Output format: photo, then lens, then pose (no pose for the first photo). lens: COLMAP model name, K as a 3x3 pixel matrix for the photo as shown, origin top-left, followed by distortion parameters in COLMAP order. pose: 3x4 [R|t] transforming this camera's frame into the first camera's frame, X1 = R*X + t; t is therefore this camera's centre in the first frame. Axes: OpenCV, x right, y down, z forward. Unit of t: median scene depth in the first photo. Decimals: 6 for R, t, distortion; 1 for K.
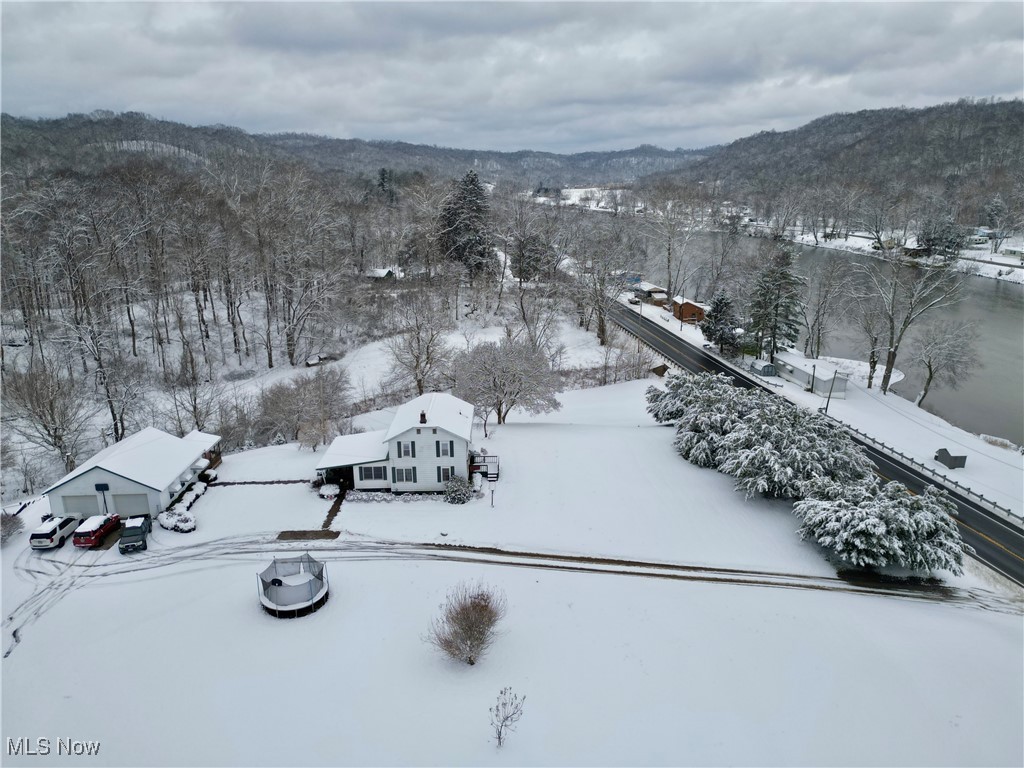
lens RADIAL K [[716.0, 0, 512.0], [0, 716.0, 384.0], [0, 0, 1]] dist [0.079886, -0.066189]
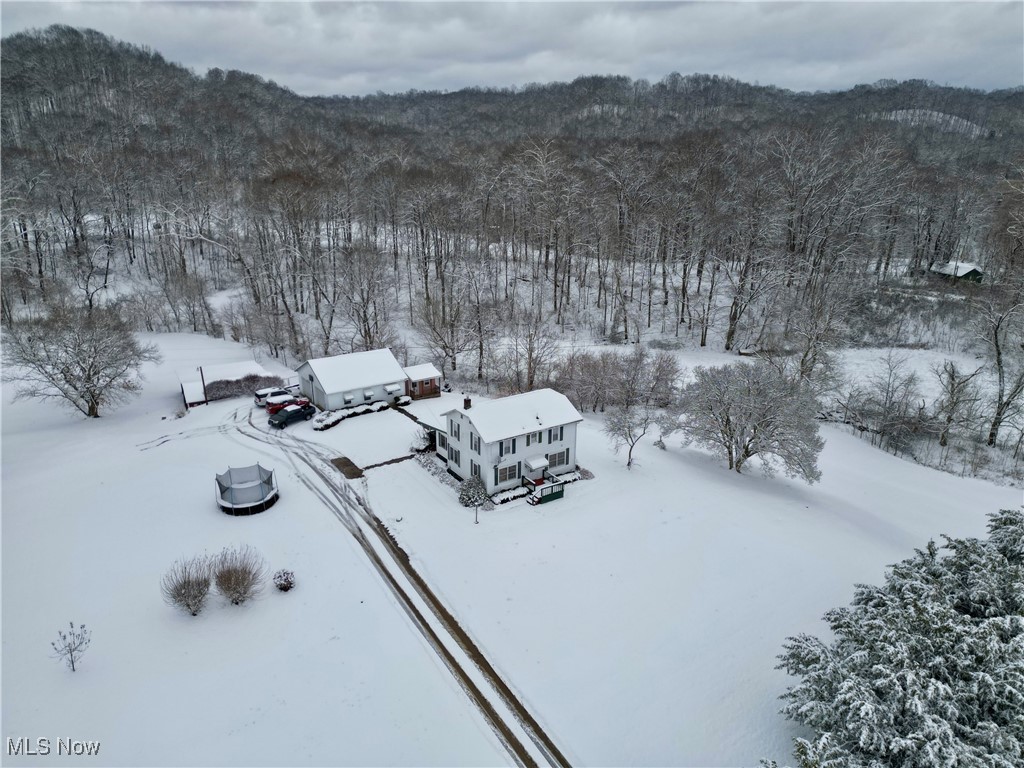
lens RADIAL K [[716.2, 0, 515.4], [0, 716.2, 382.7], [0, 0, 1]] dist [0.096075, -0.085538]
pose [[0.551273, 0.276345, -0.787230, 0.628530], [-0.249786, 0.954940, 0.160300, -0.142394], [0.796056, 0.108270, 0.595460, 0.479546]]
